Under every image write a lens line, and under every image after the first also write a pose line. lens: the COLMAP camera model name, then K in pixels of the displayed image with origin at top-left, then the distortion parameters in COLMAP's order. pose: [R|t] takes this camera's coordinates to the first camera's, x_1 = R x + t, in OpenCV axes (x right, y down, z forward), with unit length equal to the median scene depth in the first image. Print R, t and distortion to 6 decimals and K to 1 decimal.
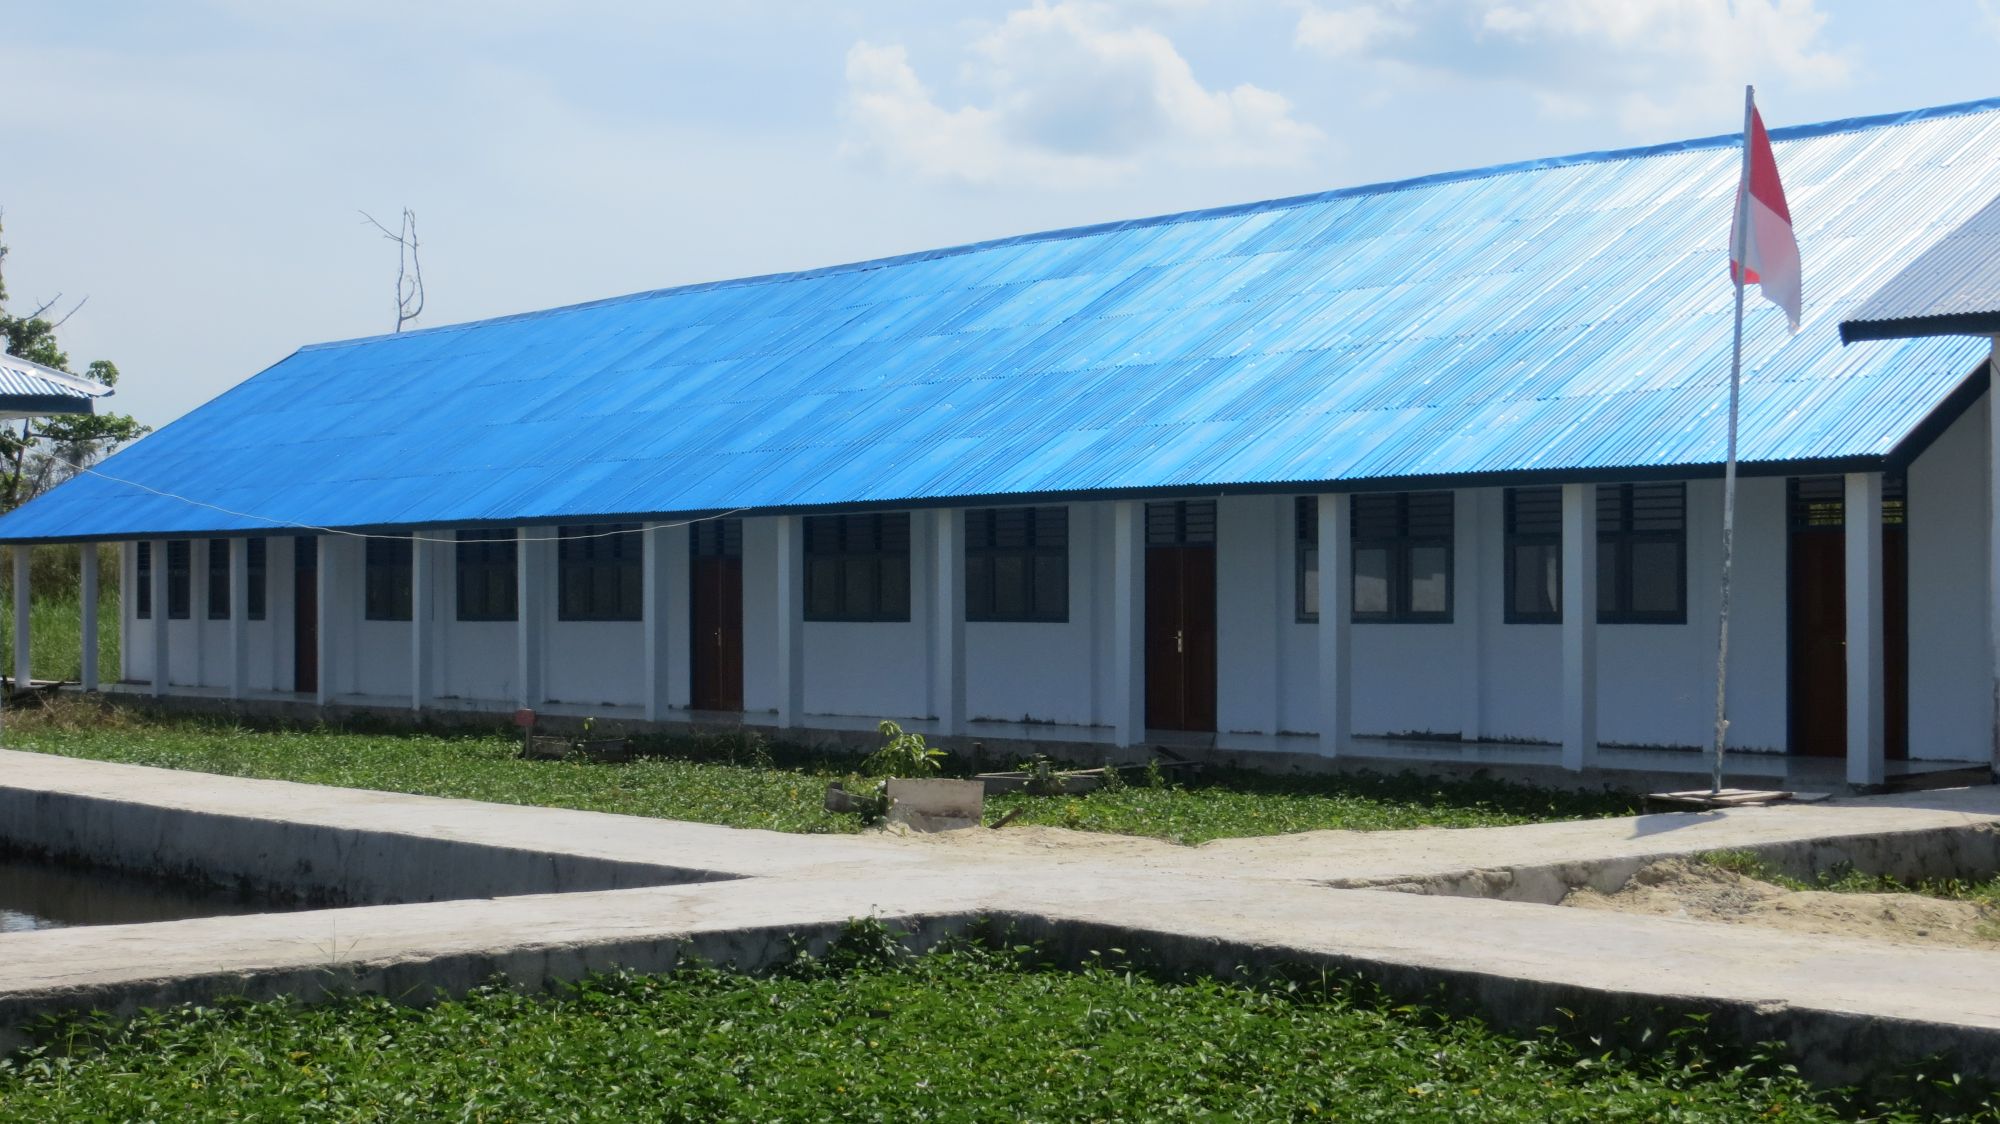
lens RADIAL K [[3221.9, 0, 1000.0], [0, 3221.9, 560.0], [0, 0, 1]] dist [-0.067151, 0.000000]
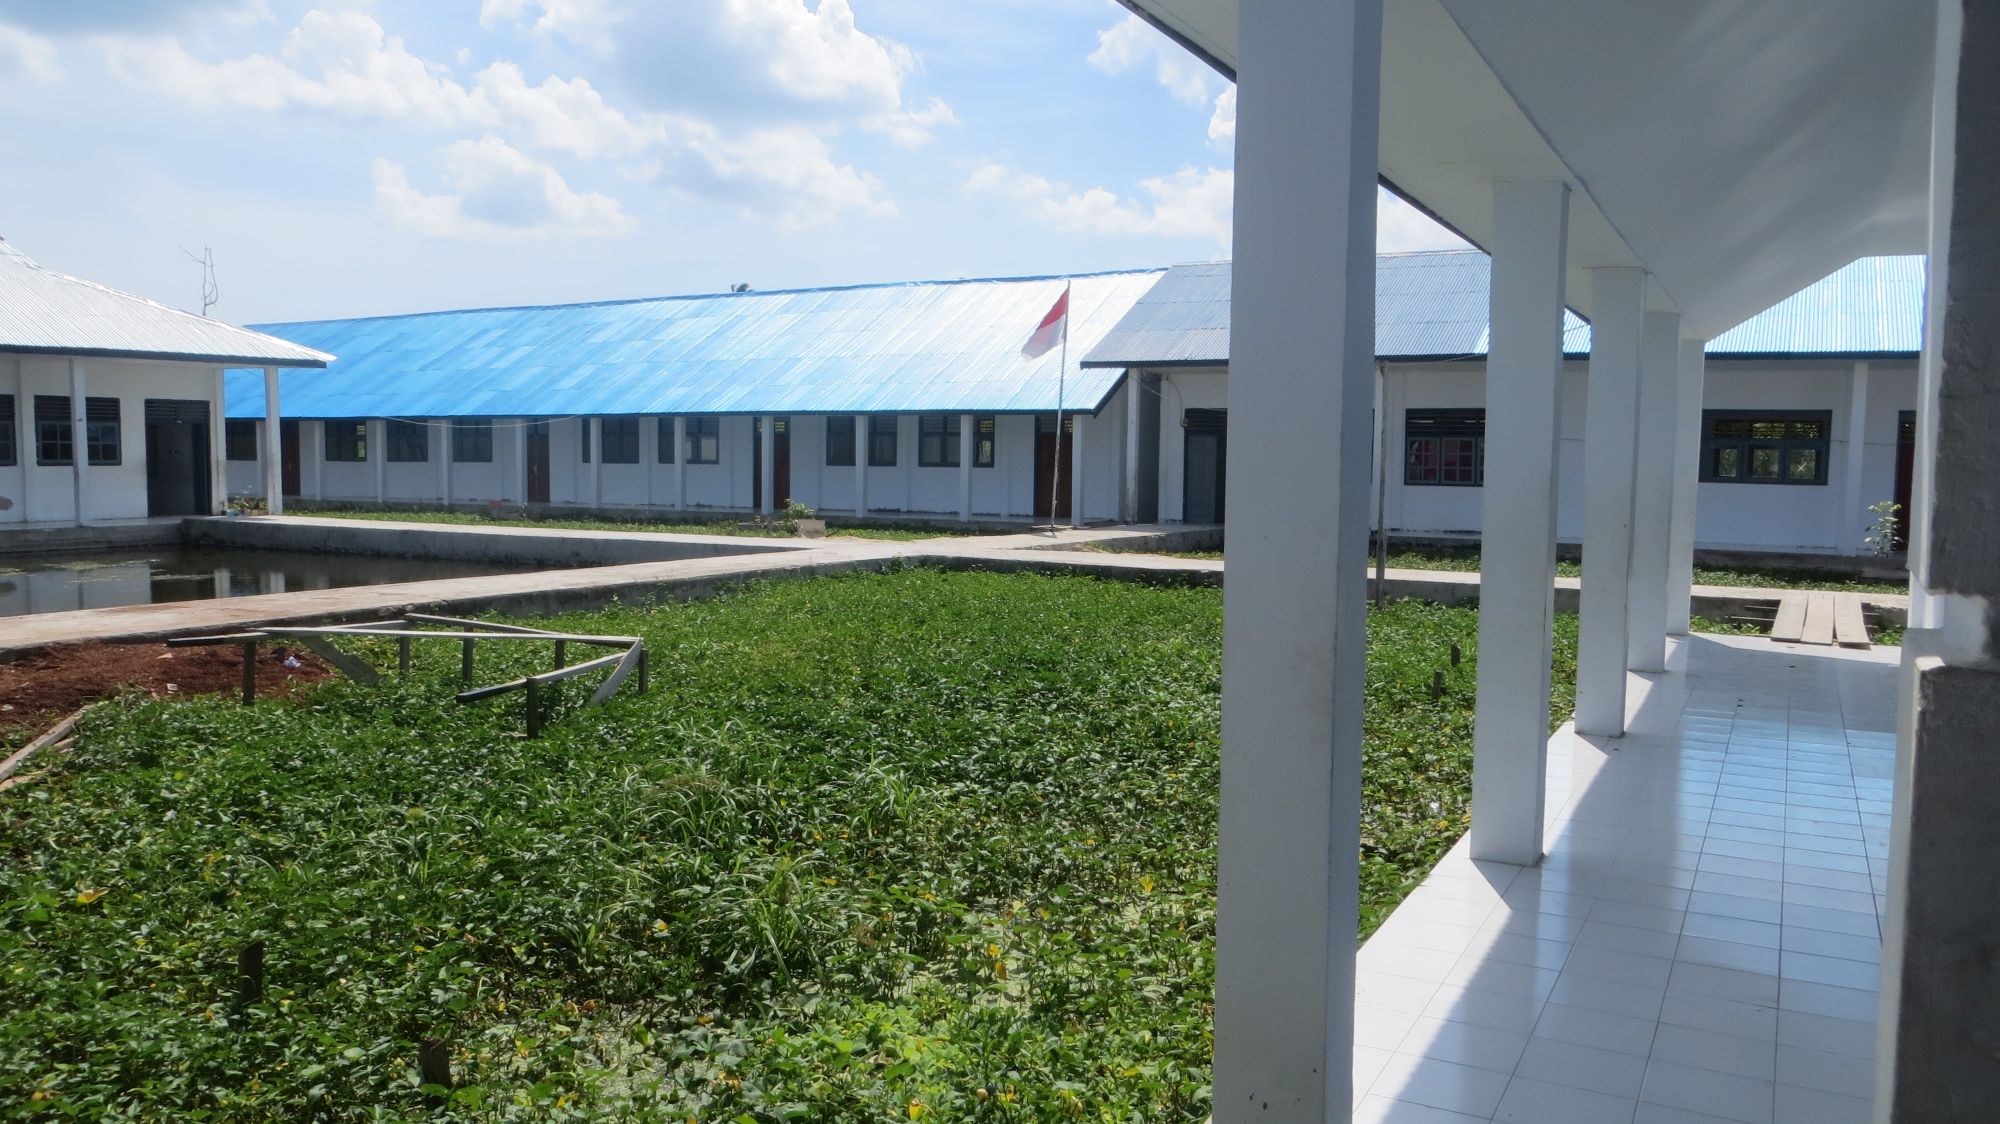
lens RADIAL K [[1628.1, 0, 999.0], [0, 1628.1, 570.7], [0, 0, 1]] dist [-0.042548, -0.002906]
pose [[0.936728, -0.012040, 0.349851, -0.211802], [-0.017344, 0.996585, 0.080737, -0.003358], [-0.349628, -0.081697, 0.933320, -0.226982]]
